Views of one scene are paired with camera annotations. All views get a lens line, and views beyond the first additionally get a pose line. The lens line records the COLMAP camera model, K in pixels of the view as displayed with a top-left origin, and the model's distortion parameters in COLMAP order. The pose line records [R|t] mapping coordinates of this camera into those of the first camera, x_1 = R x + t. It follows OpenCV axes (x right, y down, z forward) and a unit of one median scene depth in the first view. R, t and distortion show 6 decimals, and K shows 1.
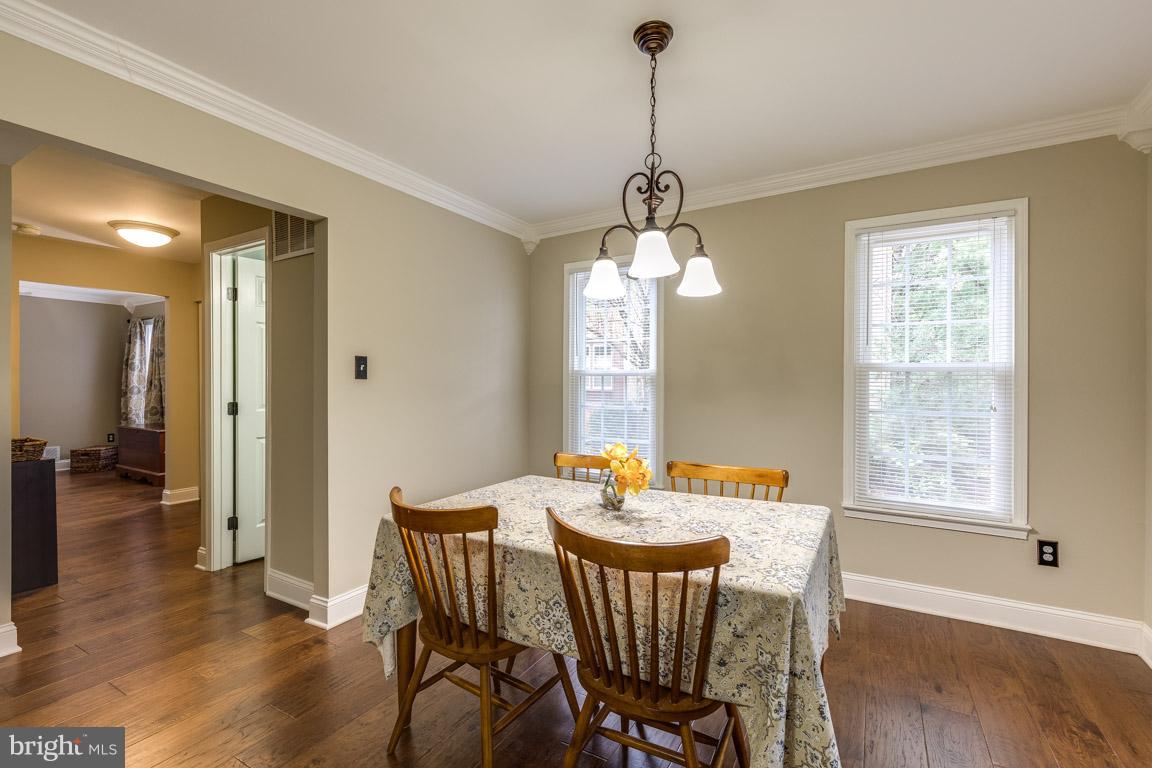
lens RADIAL K [[488.8, 0, 592.5], [0, 488.8, 386.9], [0, 0, 1]] dist [-0.000144, -0.000277]
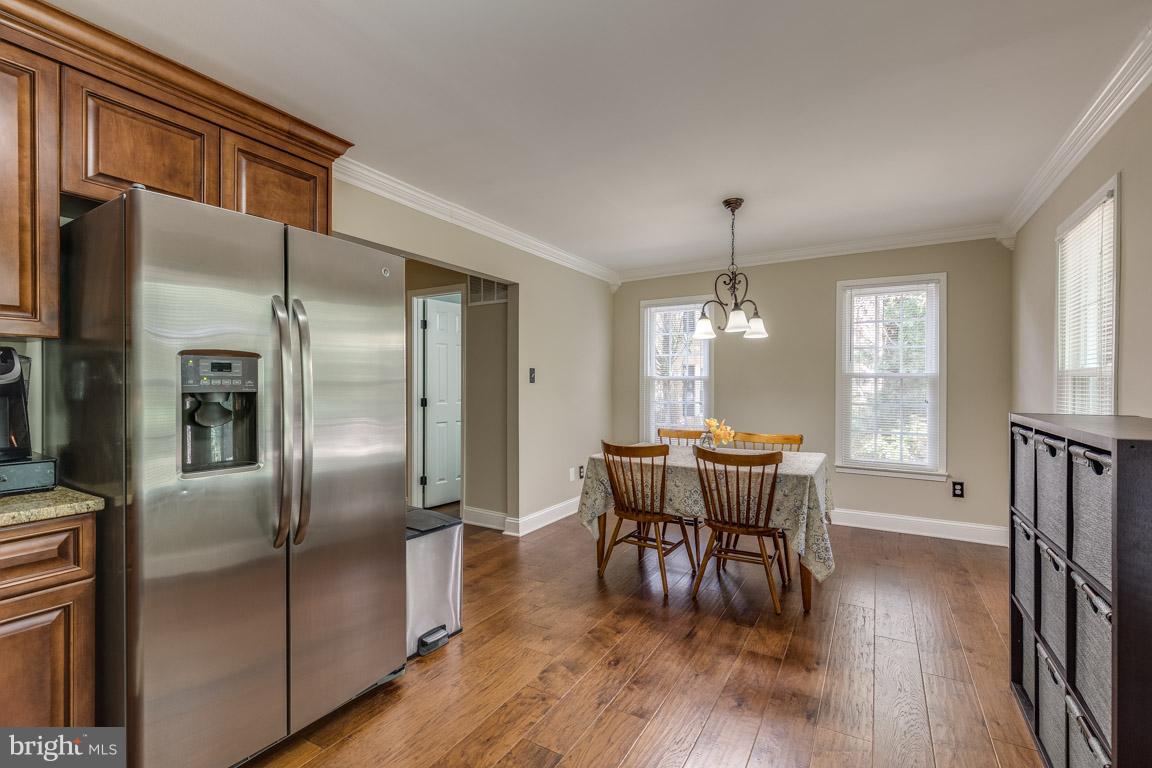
lens RADIAL K [[518.9, 0, 589.0], [0, 518.9, 384.2], [0, 0, 1]] dist [-0.000071, -0.000599]
pose [[0.999860, 0.002013, 0.016592, -0.342133], [-0.001876, 0.999964, -0.008298, 0.002318], [-0.016608, 0.008266, 0.999828, -0.733323]]
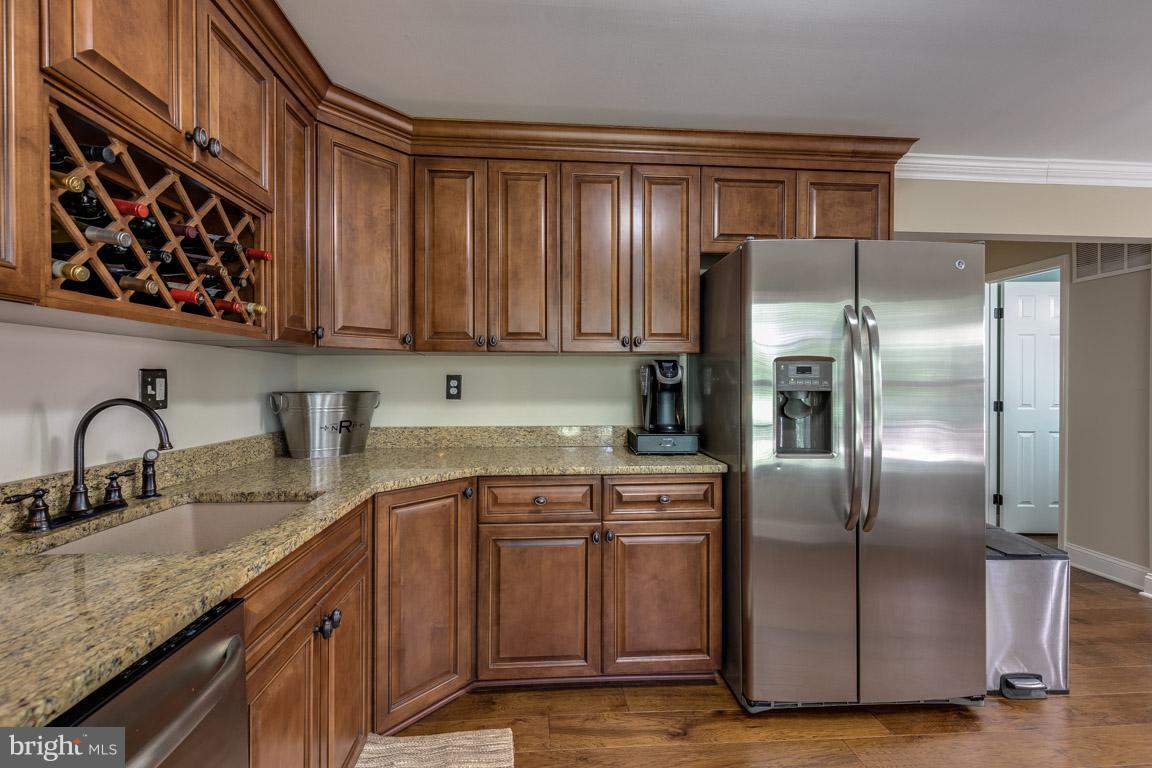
lens RADIAL K [[518.9, 0, 552.0], [0, 518.9, 384.9], [0, 0, 1]] dist [-0.000071, -0.000599]
pose [[0.552139, 0.005376, -0.833735, -0.346130], [-0.010727, 0.999942, -0.000656, 0.004004], [0.833683, 0.009306, 0.552165, -0.848733]]
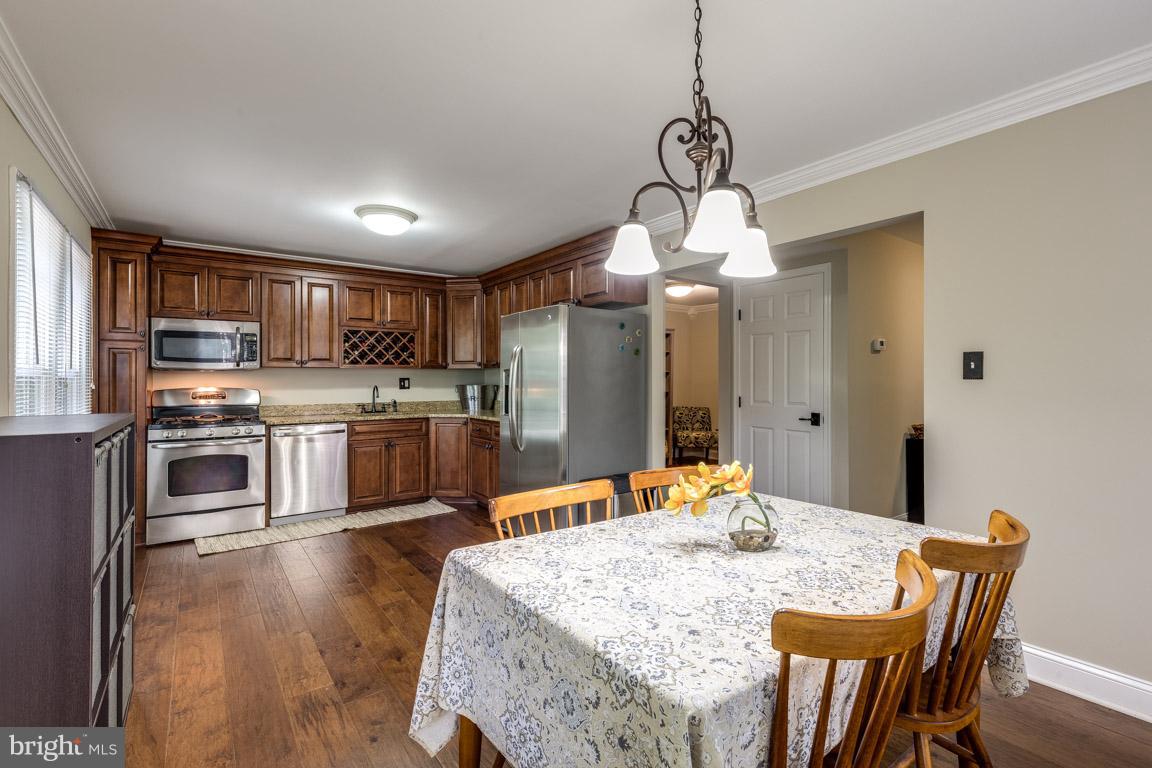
lens RADIAL K [[468.2, 0, 529.9], [0, 468.2, 379.1], [0, 0, 1]] dist [-0.003352, -0.000264]
pose [[-0.432922, -0.002445, -0.901428, 0.677840], [-0.008511, 0.999963, 0.001376, -0.016309], [0.901391, 0.008268, -0.432927, 0.821634]]
